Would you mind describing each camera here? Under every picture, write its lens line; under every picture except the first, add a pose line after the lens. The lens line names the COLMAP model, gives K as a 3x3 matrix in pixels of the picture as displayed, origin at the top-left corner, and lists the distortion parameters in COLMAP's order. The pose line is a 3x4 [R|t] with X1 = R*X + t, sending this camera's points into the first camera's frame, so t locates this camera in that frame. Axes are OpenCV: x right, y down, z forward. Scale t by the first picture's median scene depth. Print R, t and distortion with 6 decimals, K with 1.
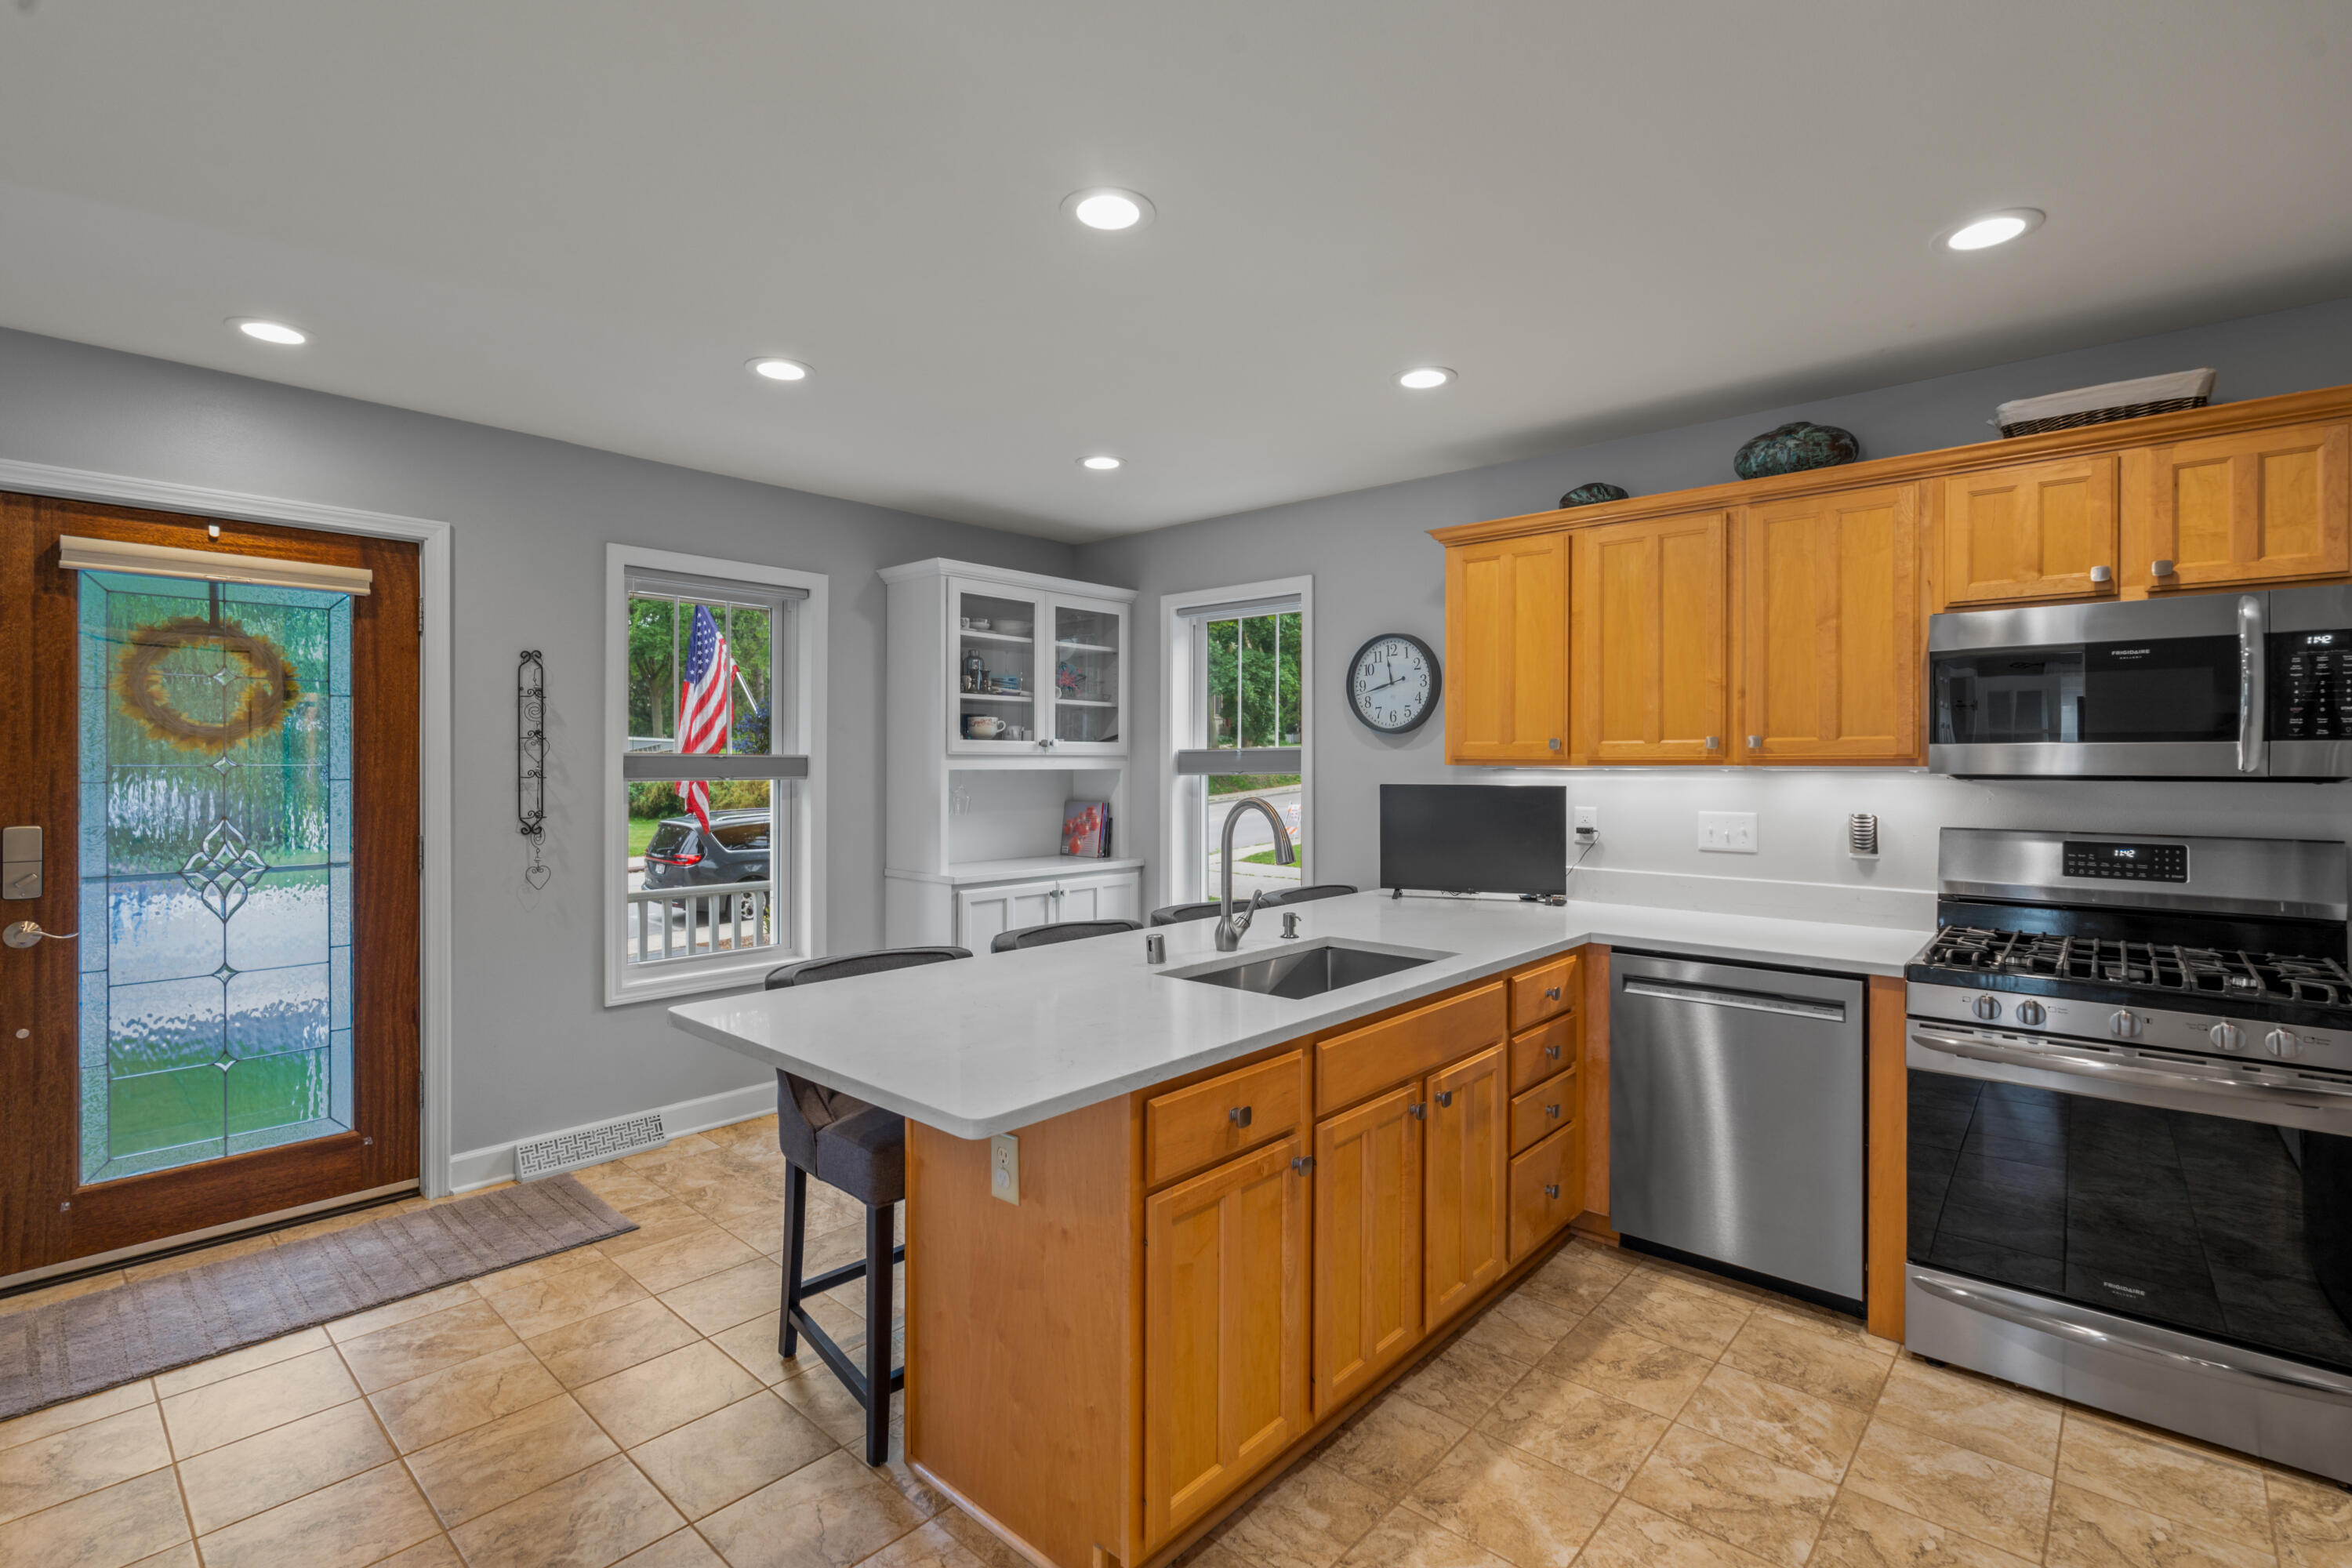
lens RADIAL K [[1038.0, 0, 1172.1], [0, 1038.0, 769.0], [0, 0, 1]] dist [-0.006747, 0.000646]
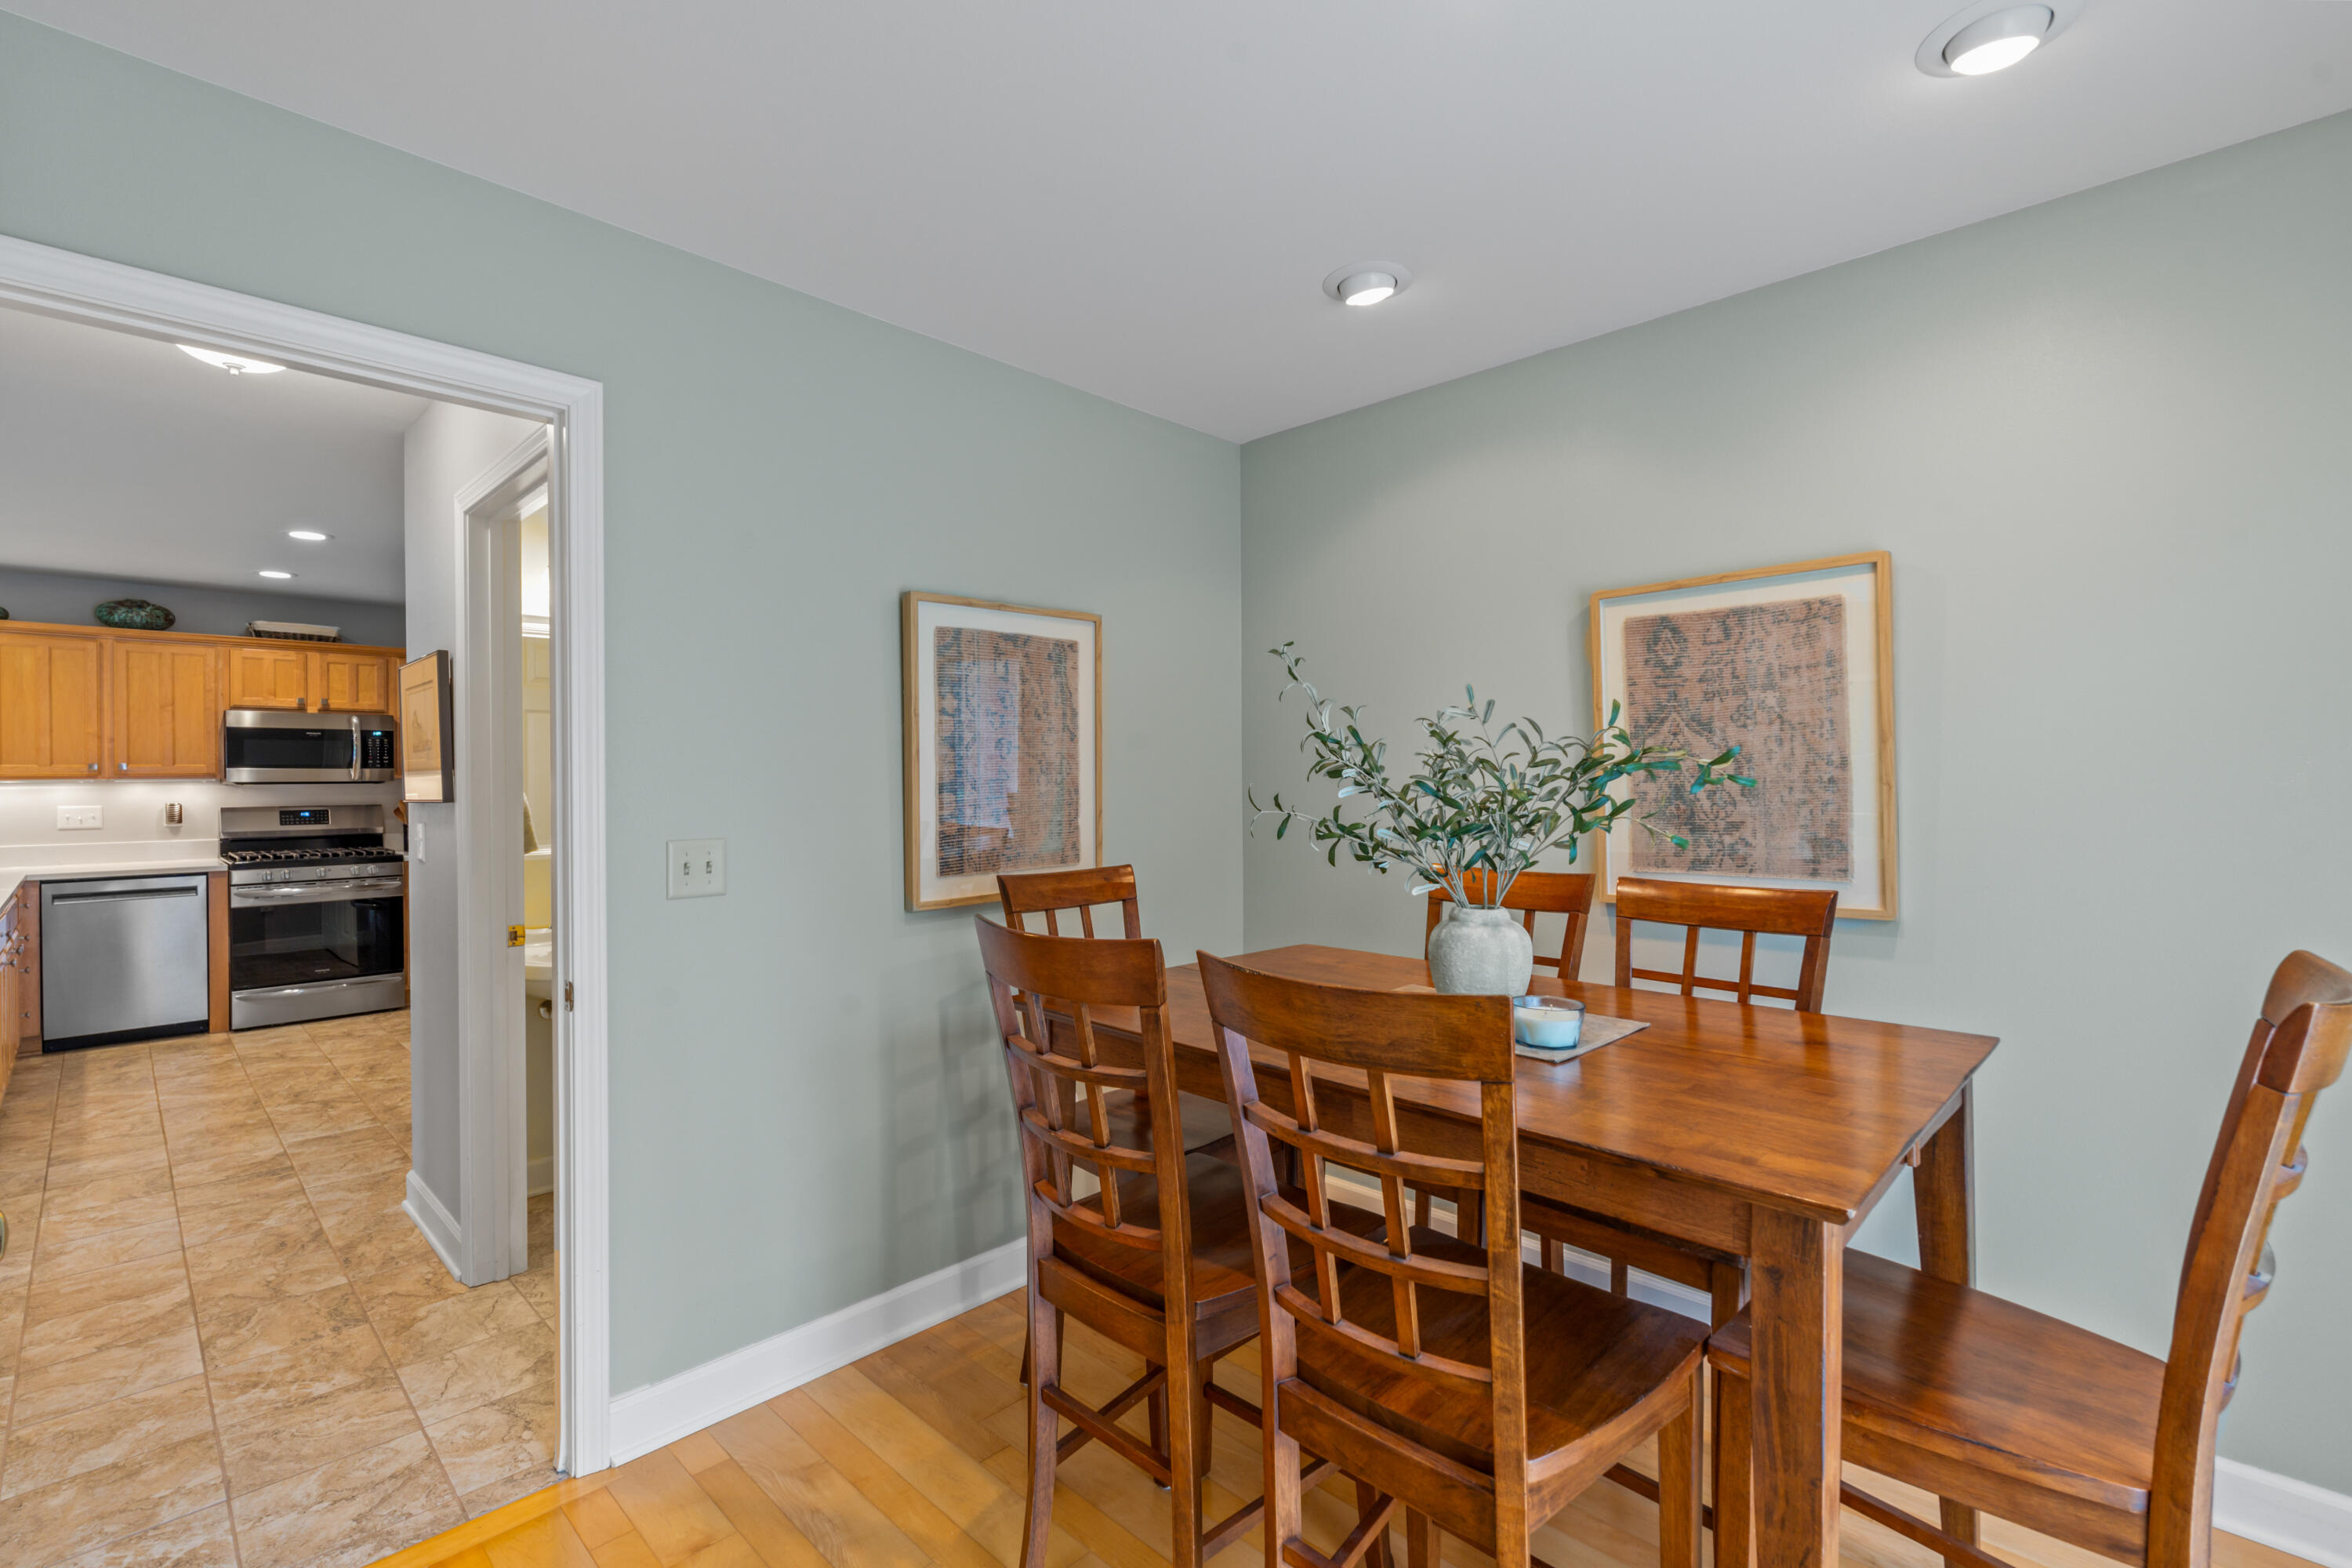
lens RADIAL K [[1038.0, 0, 1190.9], [0, 1038.0, 770.4], [0, 0, 1]] dist [-0.006747, 0.000646]
pose [[0.007443, 0.000748, 0.999972, -1.314089], [0.013664, 0.999906, -0.000850, 0.008987], [-0.999879, 0.013670, 0.007432, -0.971170]]
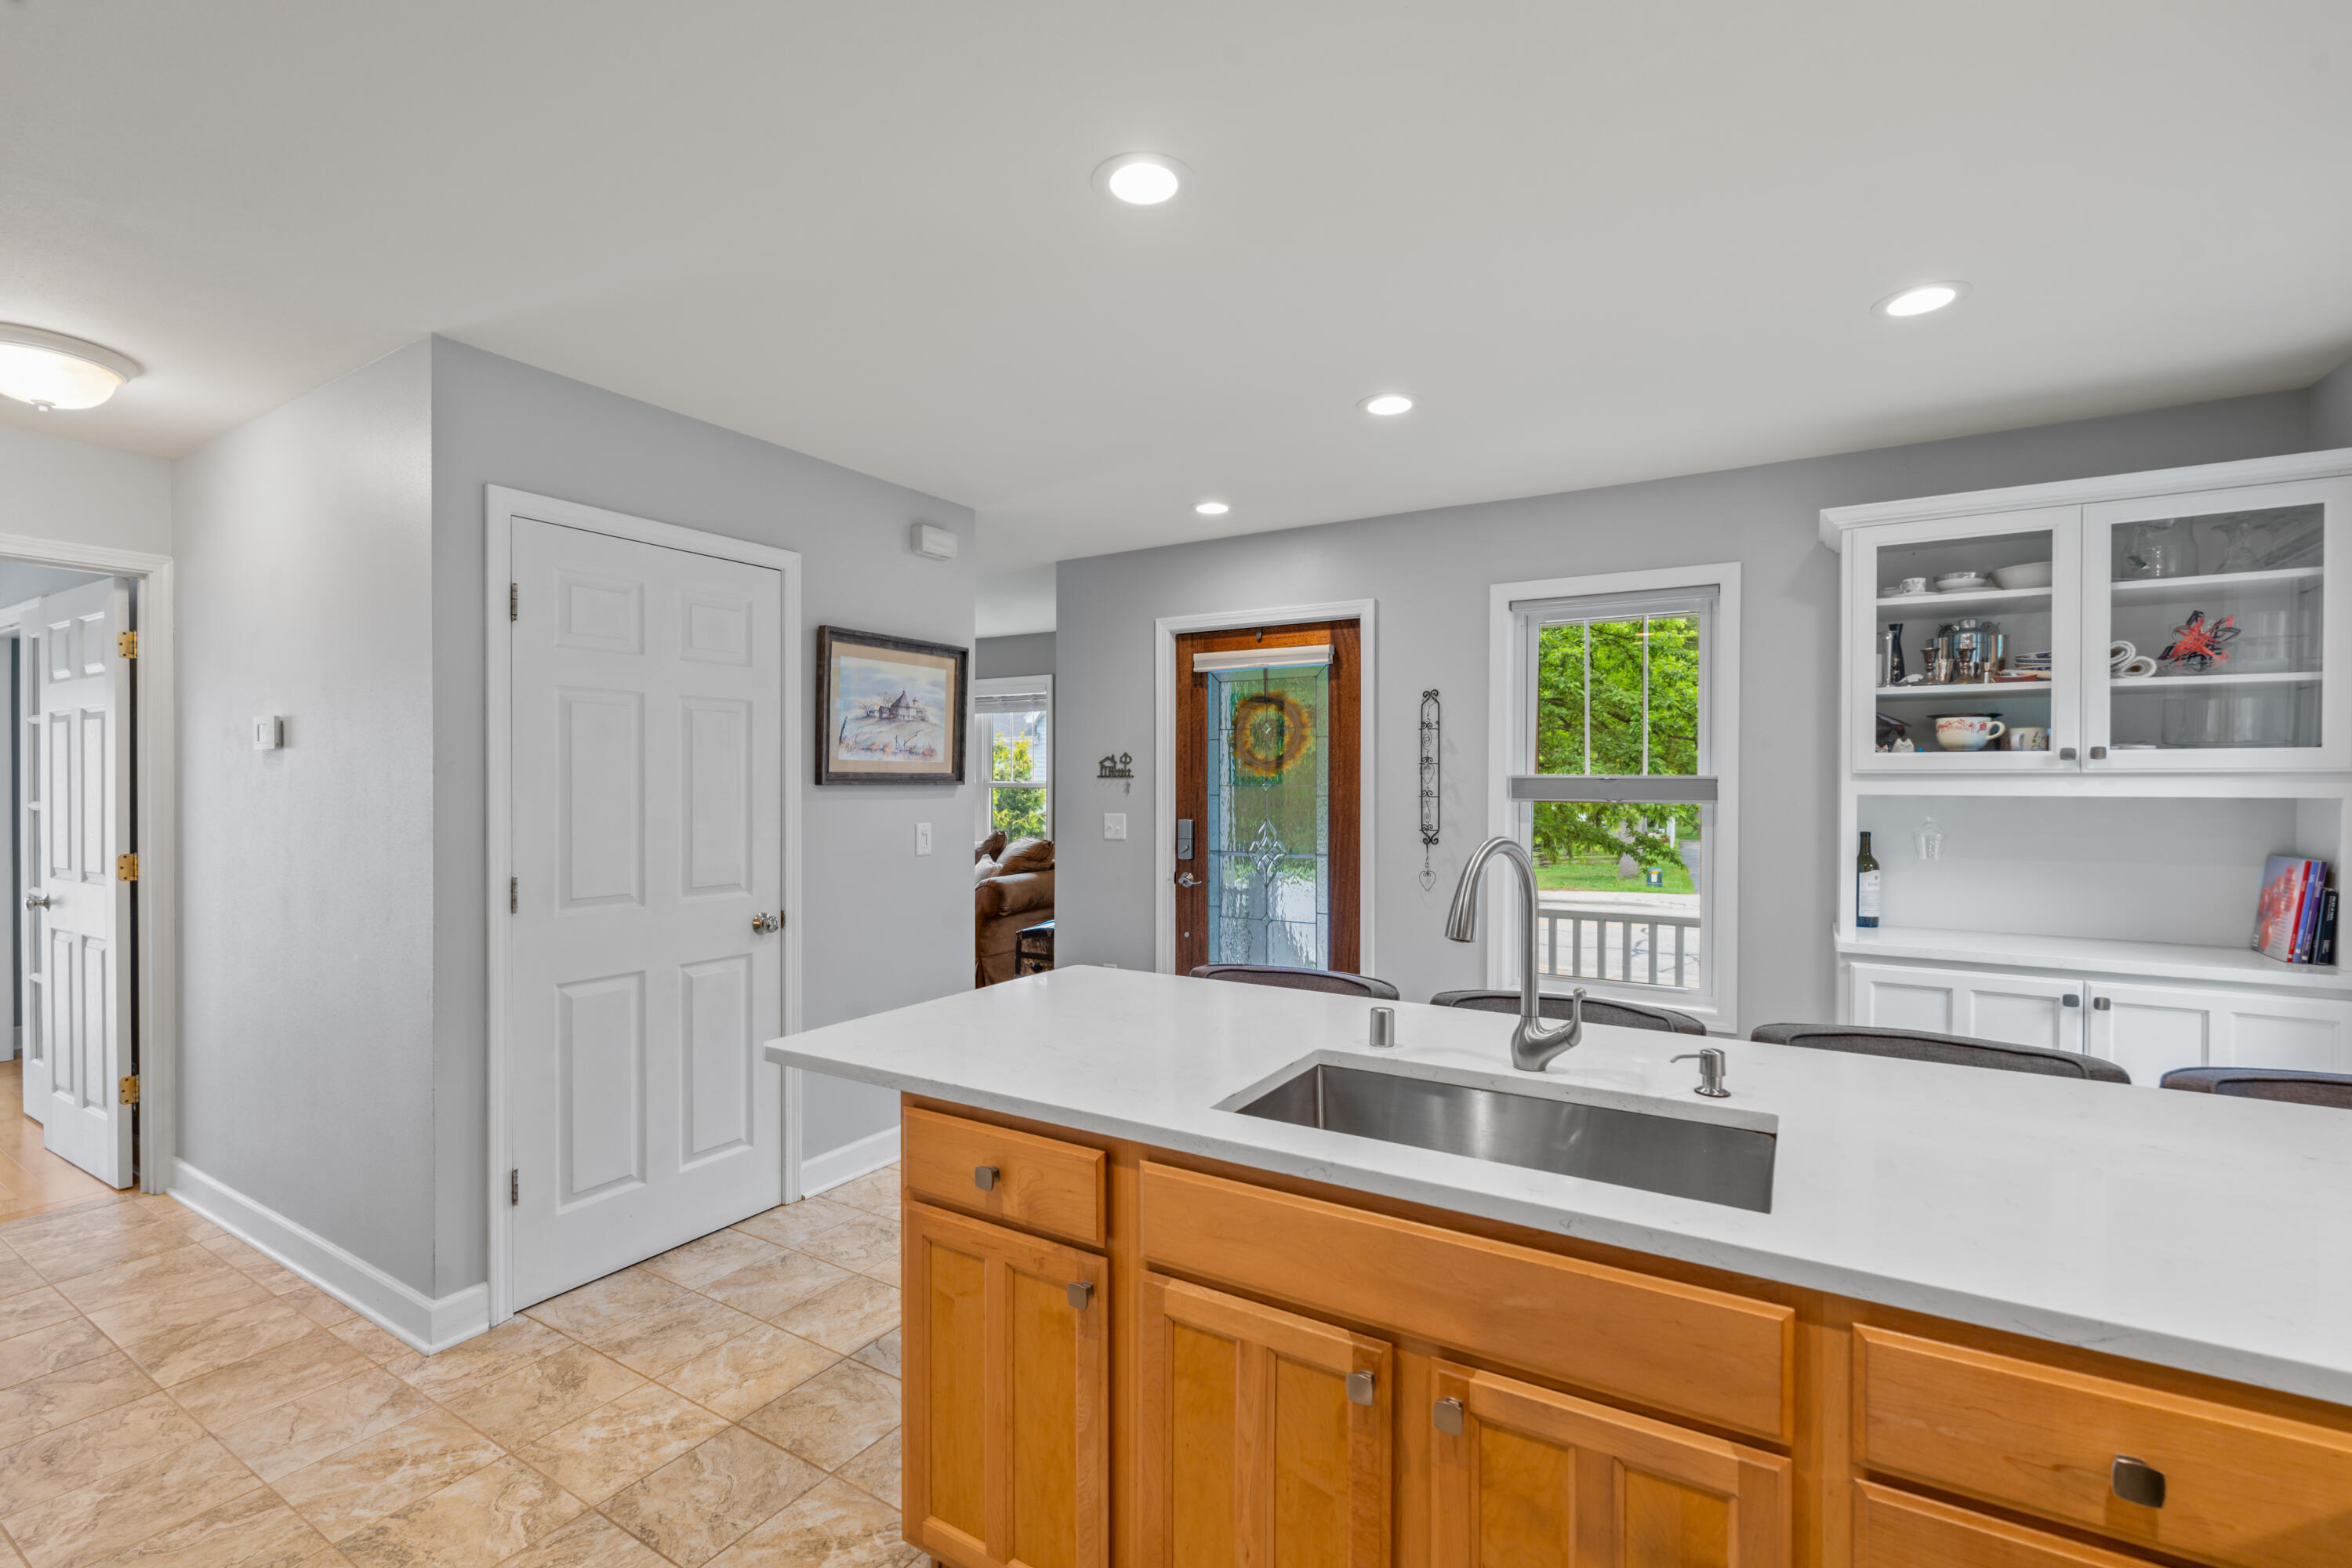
lens RADIAL K [[1038.0, 0, 1187.0], [0, 1038.0, 778.3], [0, 0, 1]] dist [-0.006747, 0.000646]
pose [[0.202396, -0.004223, -0.979295, 0.622004], [-0.007779, 0.999952, -0.005920, -0.004355], [0.979273, 0.008816, 0.202353, 0.617381]]
